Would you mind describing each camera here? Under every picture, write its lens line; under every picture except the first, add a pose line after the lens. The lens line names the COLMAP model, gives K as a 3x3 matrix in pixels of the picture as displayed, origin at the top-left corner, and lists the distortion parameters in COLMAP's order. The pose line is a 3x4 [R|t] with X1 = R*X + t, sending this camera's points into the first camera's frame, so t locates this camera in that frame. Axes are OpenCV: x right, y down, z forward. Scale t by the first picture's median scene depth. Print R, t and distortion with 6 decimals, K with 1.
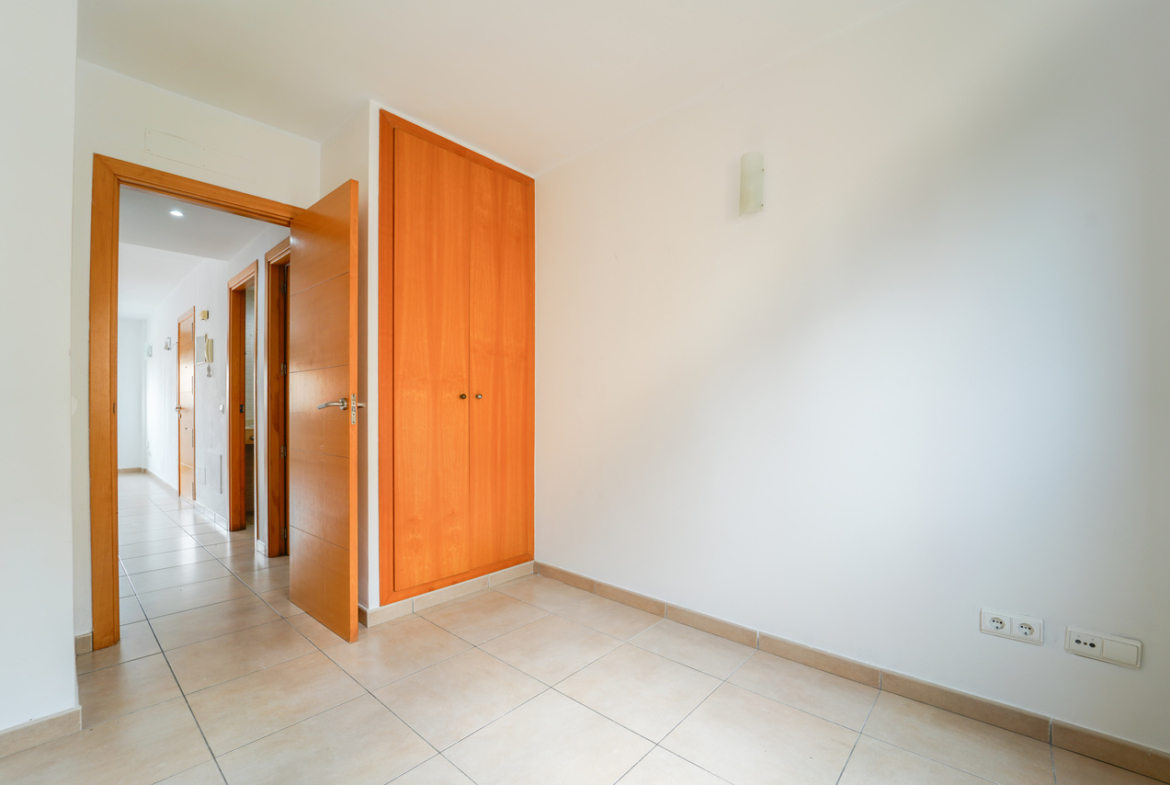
lens RADIAL K [[479.9, 0, 589.4], [0, 479.9, 409.2], [0, 0, 1]] dist [-0.022105, -0.000052]
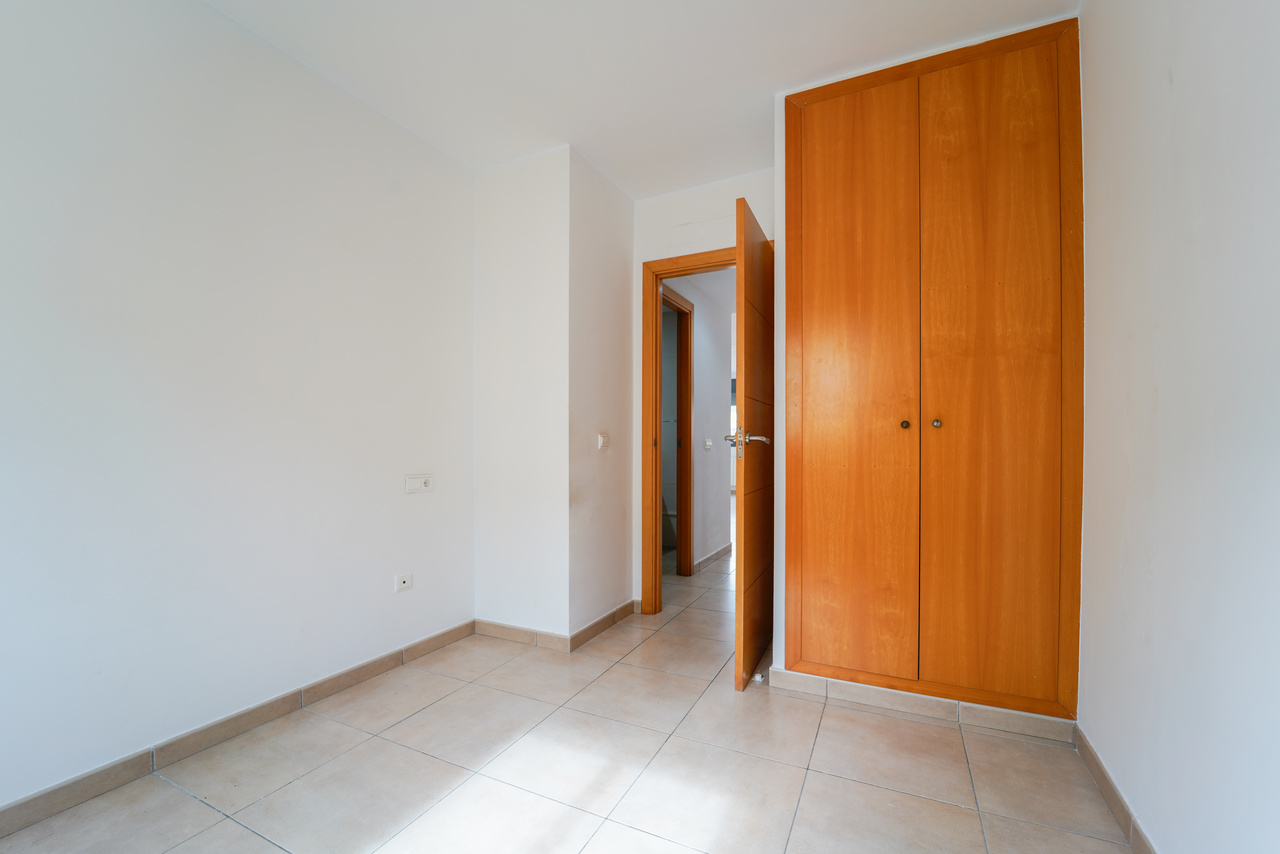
lens RADIAL K [[525.0, 0, 644.8], [0, 525.0, 445.2], [0, 0, 1]] dist [-0.022105, -0.000052]
pose [[0.270528, 0.003428, -0.962706, 0.348901], [0.002655, 0.999987, 0.004307, -0.000661], [0.962709, -0.003722, 0.270515, 0.420653]]
